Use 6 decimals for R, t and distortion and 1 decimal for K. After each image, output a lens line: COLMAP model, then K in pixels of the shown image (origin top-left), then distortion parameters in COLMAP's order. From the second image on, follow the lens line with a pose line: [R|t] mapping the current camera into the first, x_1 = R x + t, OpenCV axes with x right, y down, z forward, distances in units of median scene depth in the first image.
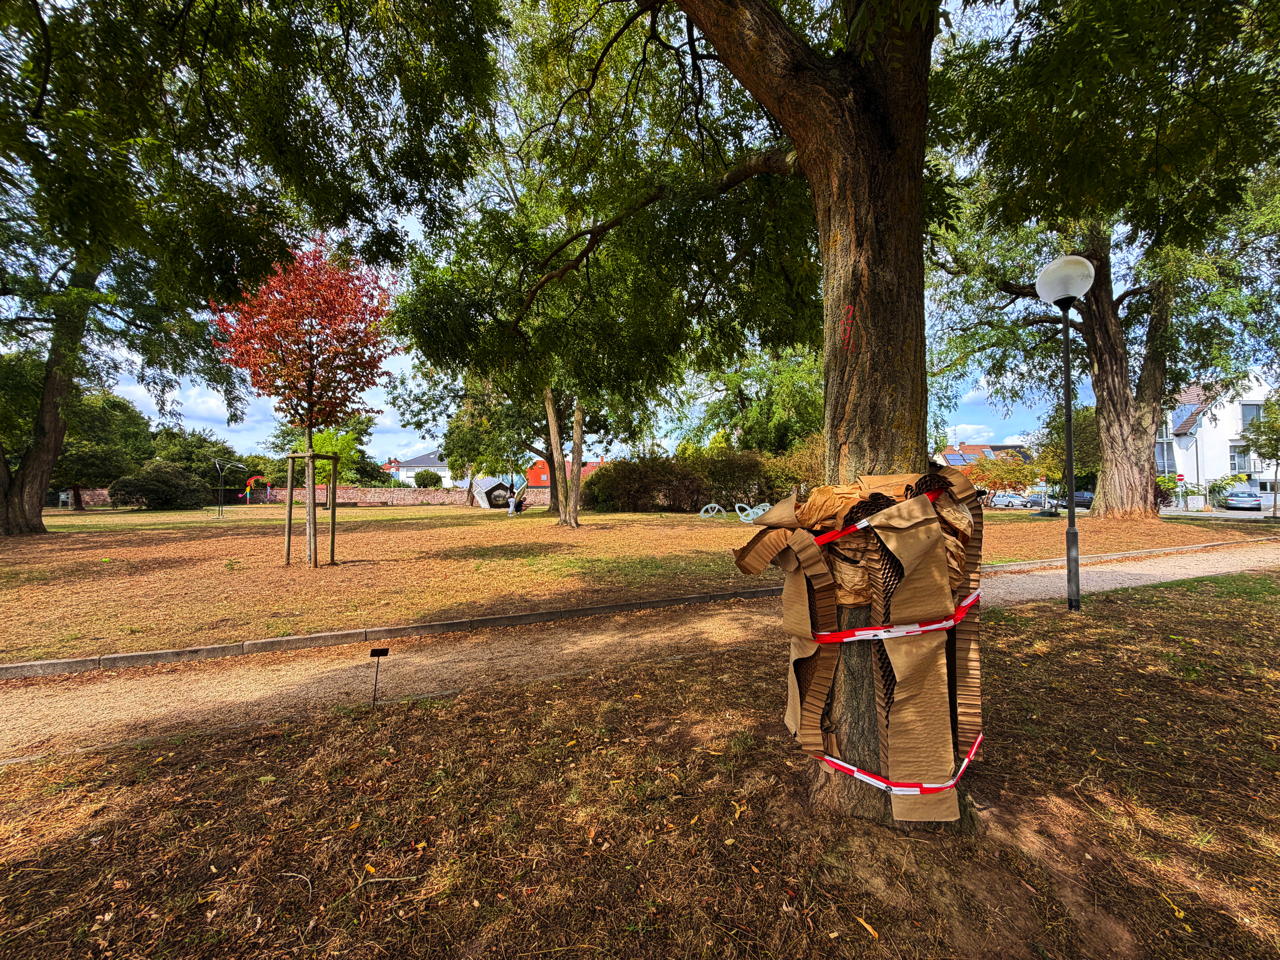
lens RADIAL K [[505.8, 0, 638.7], [0, 505.8, 483.9], [0, 0, 1]] dist [-0.003110, 0.001258]
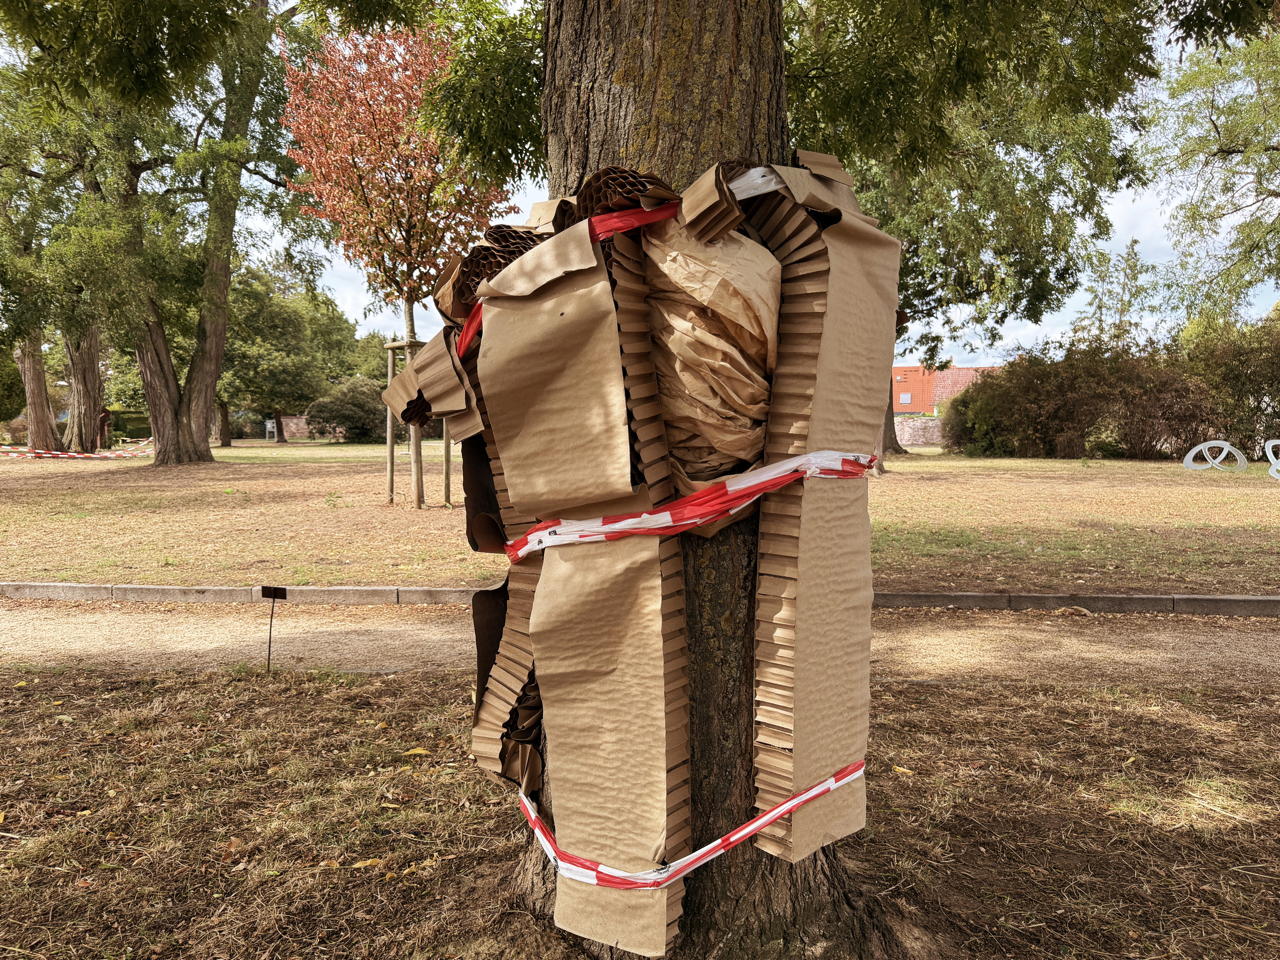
lens RADIAL K [[905.9, 0, 634.5], [0, 905.9, 474.6], [0, 0, 1]] dist [0.017166, -0.024446]
pose [[0.886467, 0.030940, -0.461756, 0.466932], [0.001338, 0.997587, 0.069412, 0.090527], [0.462790, -0.062149, 0.884287, 0.151190]]
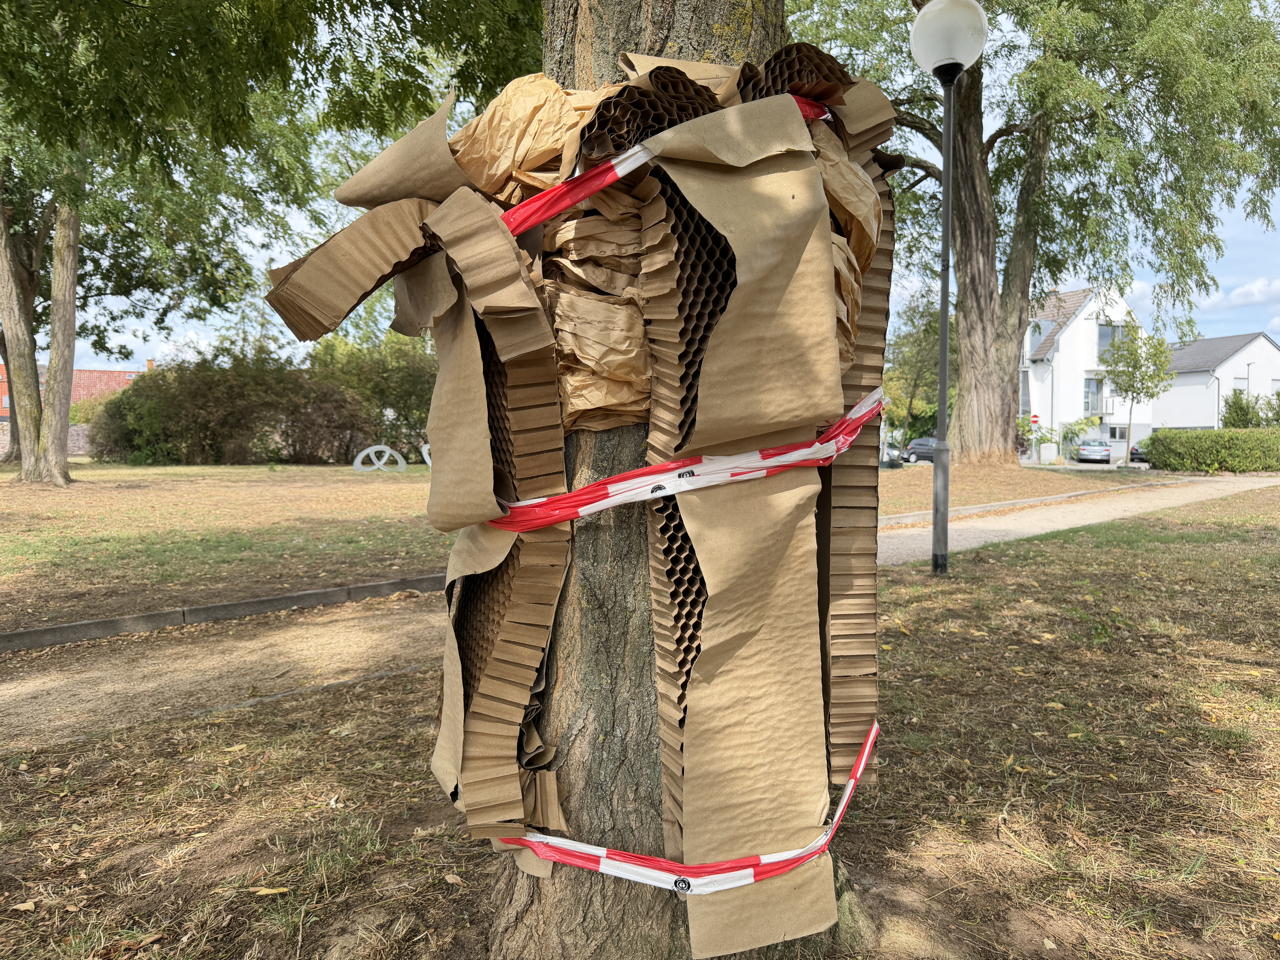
lens RADIAL K [[905.9, 0, 643.8], [0, 905.9, 481.5], [0, 0, 1]] dist [0.017166, -0.024446]
pose [[0.912730, -0.006820, 0.408505, 0.094432], [-0.018359, 0.998166, 0.057684, 0.129362], [-0.408149, -0.060149, 0.910931, 0.201267]]
